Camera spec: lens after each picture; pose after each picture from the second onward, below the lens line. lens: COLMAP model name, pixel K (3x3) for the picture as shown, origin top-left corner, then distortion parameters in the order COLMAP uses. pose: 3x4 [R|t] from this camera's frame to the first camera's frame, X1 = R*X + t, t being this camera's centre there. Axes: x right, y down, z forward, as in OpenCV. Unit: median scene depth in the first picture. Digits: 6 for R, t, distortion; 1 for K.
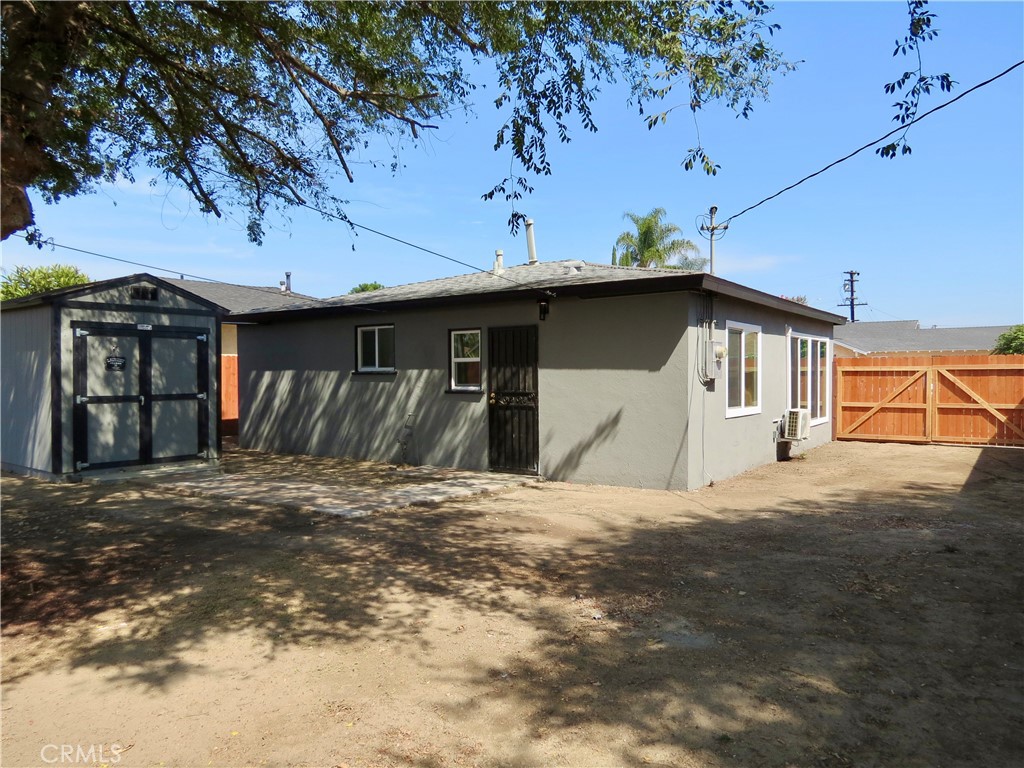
lens RADIAL K [[730.9, 0, 510.6], [0, 730.9, 381.8], [0, 0, 1]] dist [-0.032411, 0.009835]
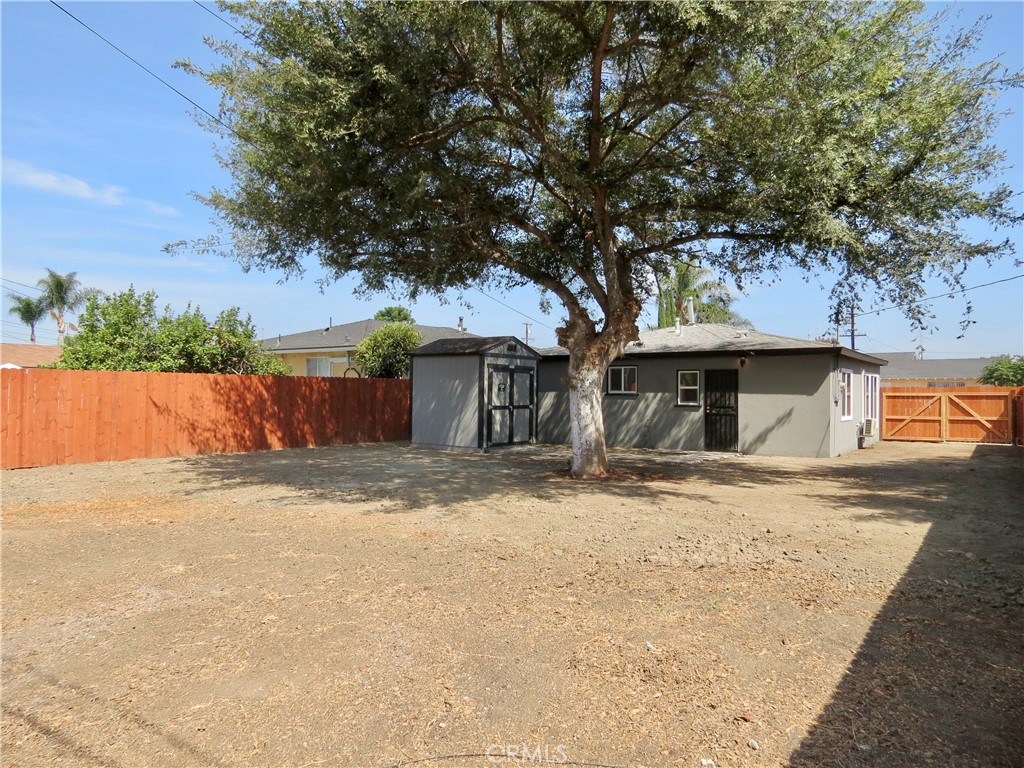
lens RADIAL K [[730.9, 0, 510.6], [0, 730.9, 381.8], [0, 0, 1]] dist [-0.032411, 0.009835]
pose [[0.999770, 0.010870, 0.018464, -0.494488], [-0.010372, 0.999585, -0.026868, 0.007489], [-0.018748, 0.026670, 0.999468, -0.702944]]
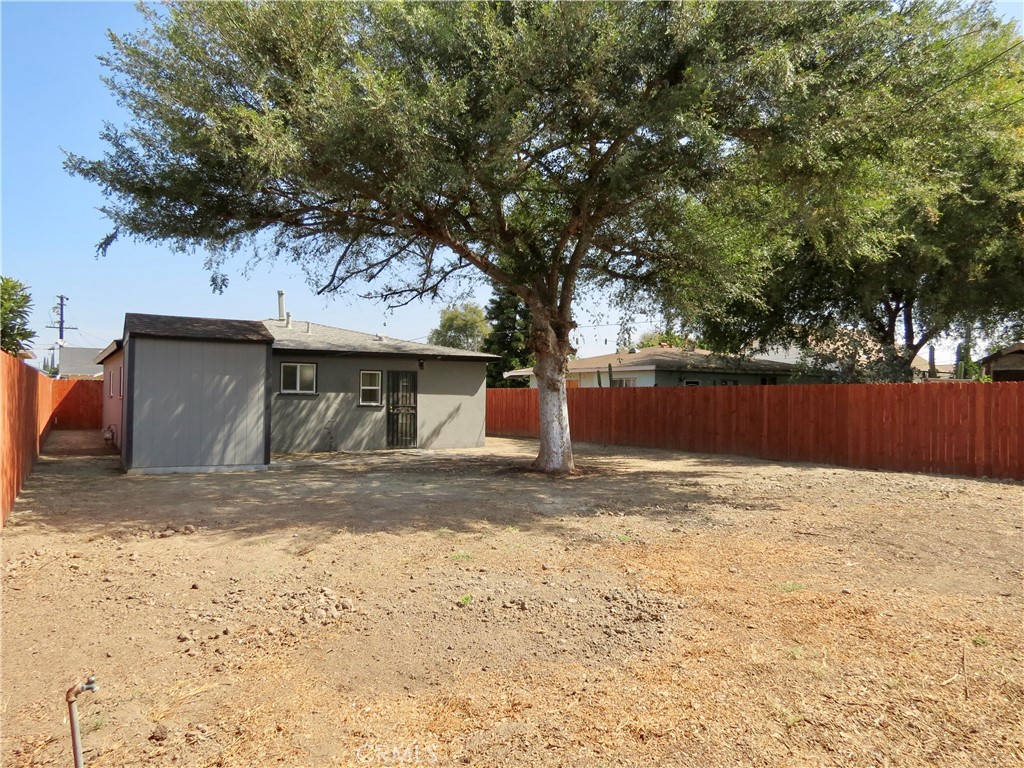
lens RADIAL K [[730.9, 0, 510.6], [0, 730.9, 381.8], [0, 0, 1]] dist [-0.032411, 0.009835]
pose [[0.385633, 0.025863, 0.922290, -1.489174], [-0.000389, 0.999612, -0.027869, 0.004604], [-0.922652, 0.010388, 0.385494, 0.005438]]
